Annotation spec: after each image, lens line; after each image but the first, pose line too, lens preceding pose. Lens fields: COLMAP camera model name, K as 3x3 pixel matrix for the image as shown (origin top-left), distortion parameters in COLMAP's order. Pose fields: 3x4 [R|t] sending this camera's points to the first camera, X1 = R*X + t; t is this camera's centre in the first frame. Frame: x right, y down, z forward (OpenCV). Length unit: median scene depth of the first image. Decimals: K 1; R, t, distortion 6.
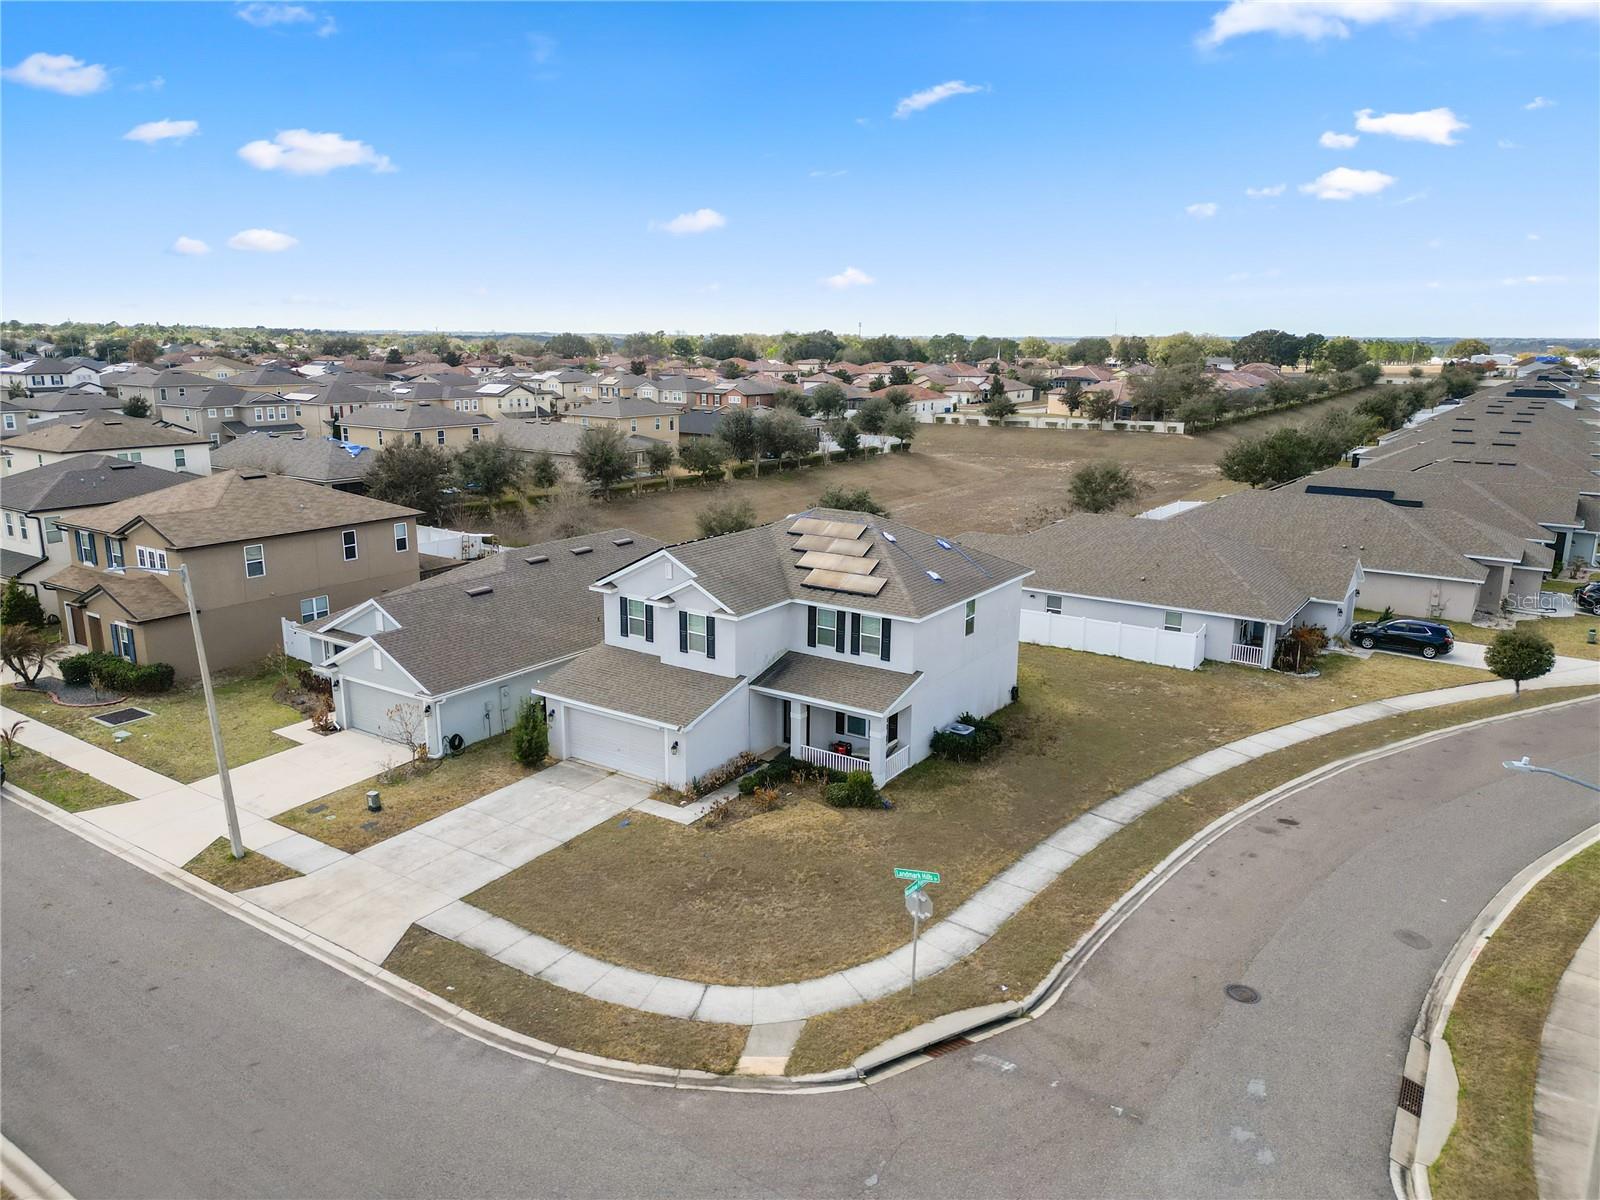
lens RADIAL K [[1117.7, 0, 798.0], [0, 1117.7, 602.2], [0, 0, 1]] dist [0.084182, -0.090221]
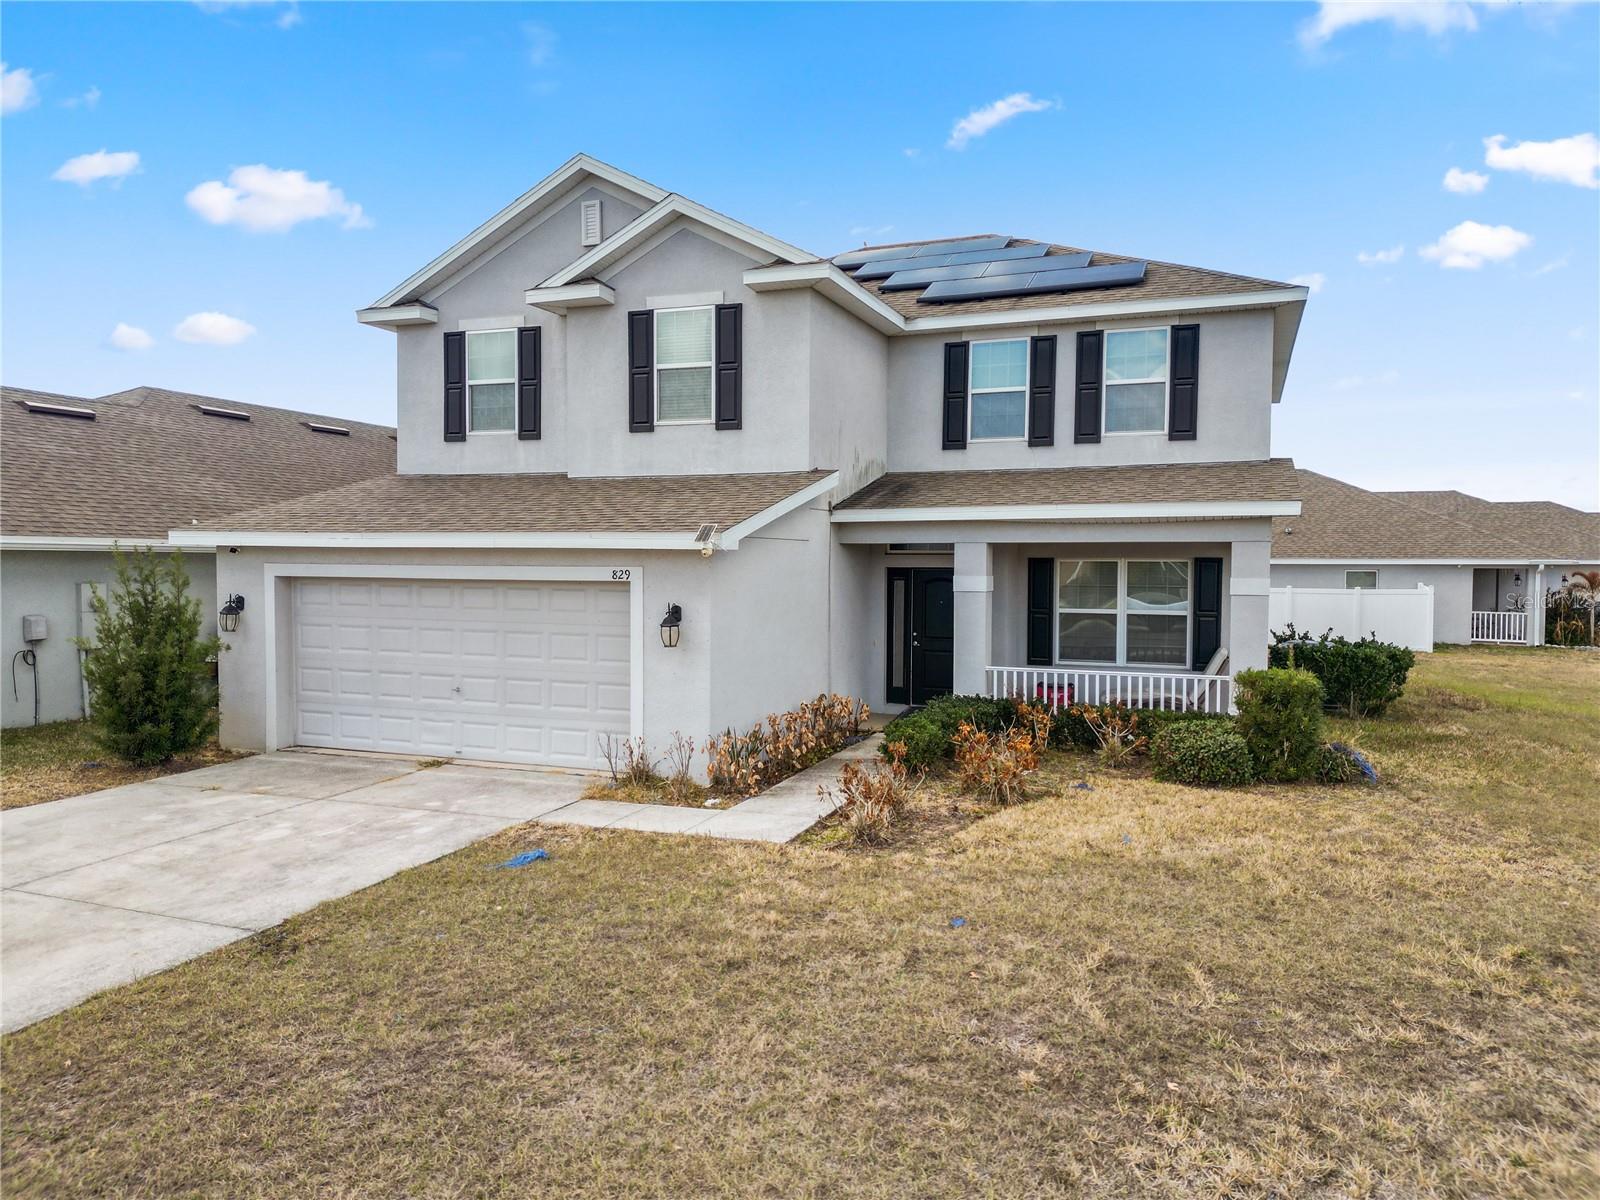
lens RADIAL K [[1117.7, 0, 798.0], [0, 1117.7, 602.2], [0, 0, 1]] dist [0.084182, -0.090221]
pose [[0.975527, -0.009150, 0.219688, -0.136358], [0.051907, 0.980478, -0.189654, 0.174106], [-0.213664, 0.196416, 0.956958, 0.669988]]
